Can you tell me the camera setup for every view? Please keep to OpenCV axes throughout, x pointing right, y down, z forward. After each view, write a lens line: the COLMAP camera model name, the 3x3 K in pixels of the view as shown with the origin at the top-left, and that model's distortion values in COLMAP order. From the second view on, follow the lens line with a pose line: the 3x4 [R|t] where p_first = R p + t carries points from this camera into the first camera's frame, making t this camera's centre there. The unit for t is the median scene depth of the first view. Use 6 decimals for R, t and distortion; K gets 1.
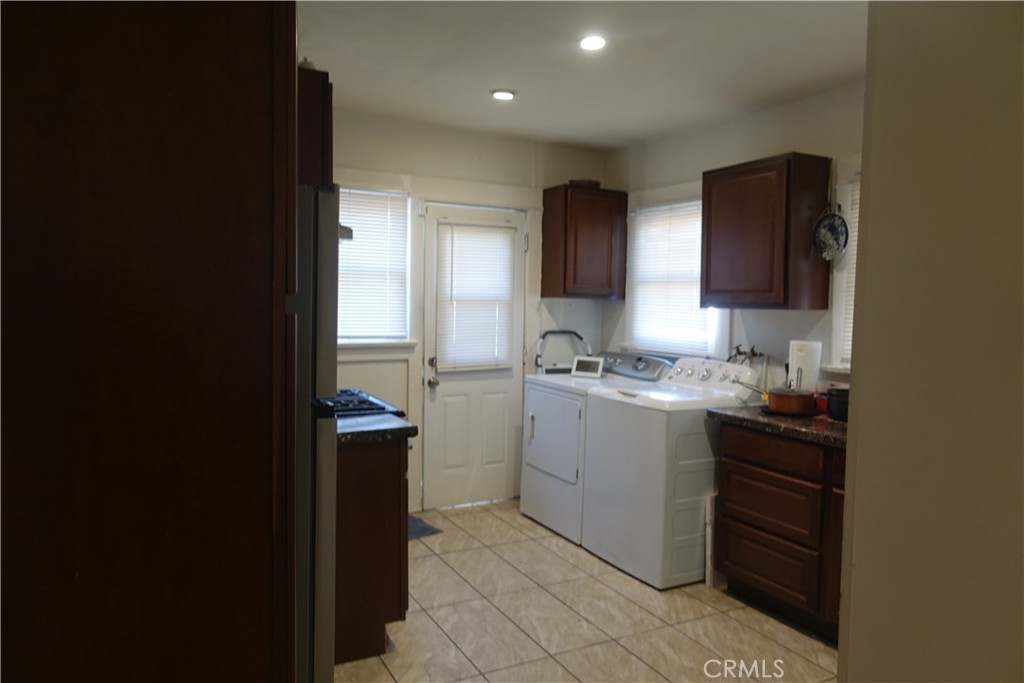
lens RADIAL K [[706.7, 0, 513.0], [0, 706.7, 336.8], [0, 0, 1]] dist [0.002882, 0.005249]
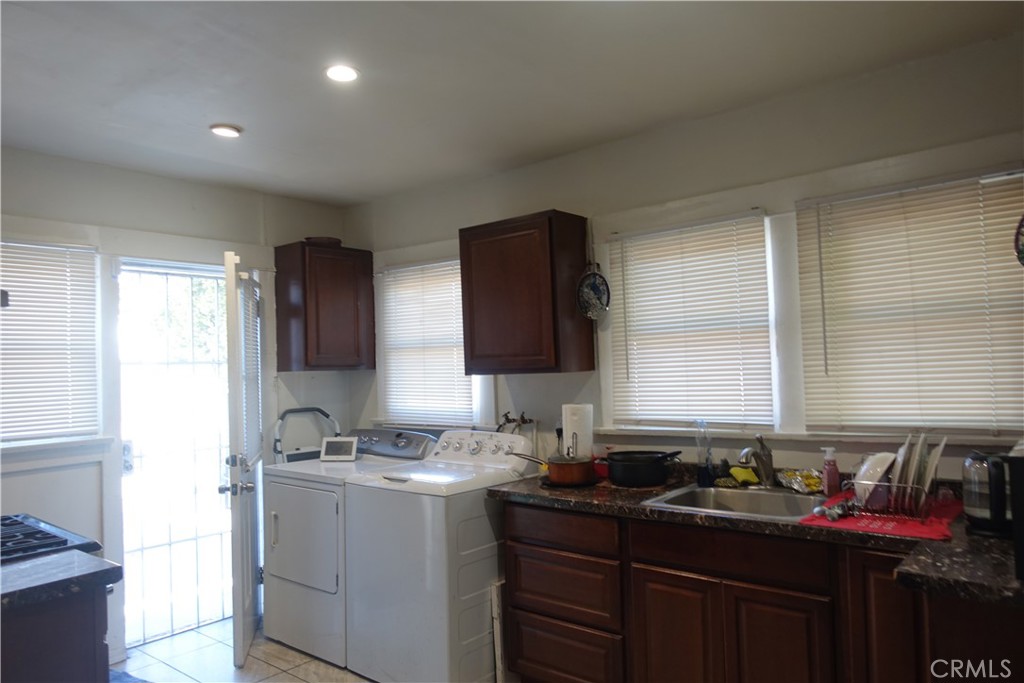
lens RADIAL K [[706.7, 0, 513.6], [0, 706.7, 342.9], [0, 0, 1]] dist [0.002882, 0.005249]
pose [[0.925166, -0.036152, 0.377838, -0.022608], [0.067633, 0.995225, -0.070380, -0.013424], [-0.373490, 0.090667, 0.923193, 0.125647]]
